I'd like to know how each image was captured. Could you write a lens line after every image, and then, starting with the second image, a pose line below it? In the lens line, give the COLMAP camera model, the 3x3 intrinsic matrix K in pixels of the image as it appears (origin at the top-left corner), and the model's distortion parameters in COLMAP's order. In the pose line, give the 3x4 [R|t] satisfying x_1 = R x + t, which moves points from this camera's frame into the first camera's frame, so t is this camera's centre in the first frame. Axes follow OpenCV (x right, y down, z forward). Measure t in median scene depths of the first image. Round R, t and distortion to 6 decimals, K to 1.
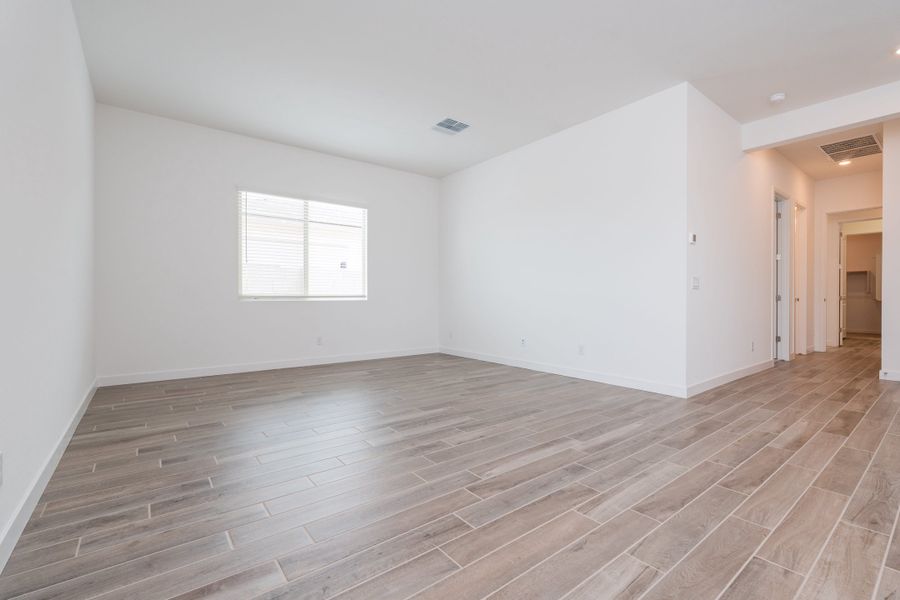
lens RADIAL K [[400.3, 0, 450.6], [0, 400.3, 300.5], [0, 0, 1]] dist [0.000497, 0.000153]
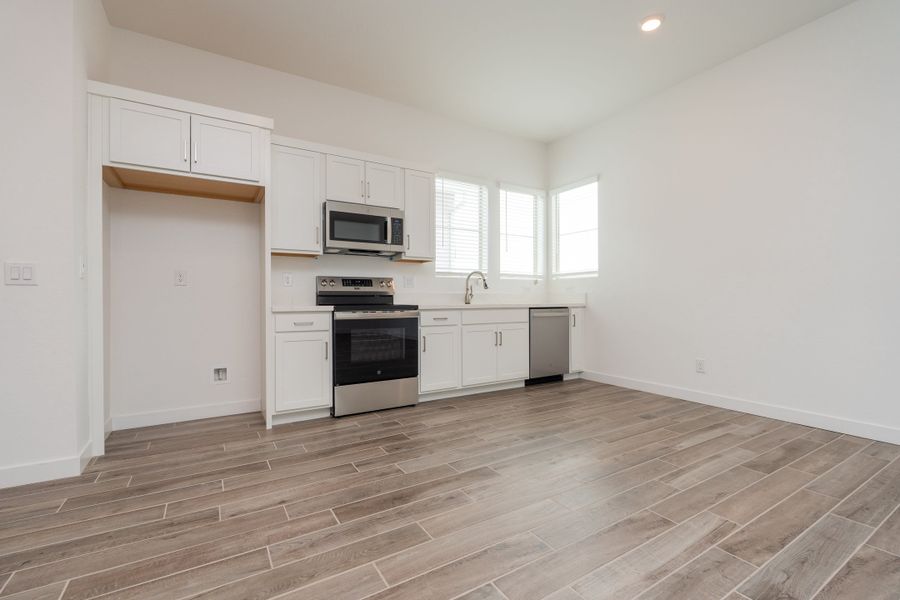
lens RADIAL K [[400.3, 0, 450.6], [0, 400.3, 299.2], [0, 0, 1]] dist [0.000497, 0.000153]
pose [[-0.994150, -0.000277, 0.108004, 0.901686], [0.000365, 0.999982, 0.005921, -0.013044], [-0.108003, 0.005926, -0.994133, 2.046946]]
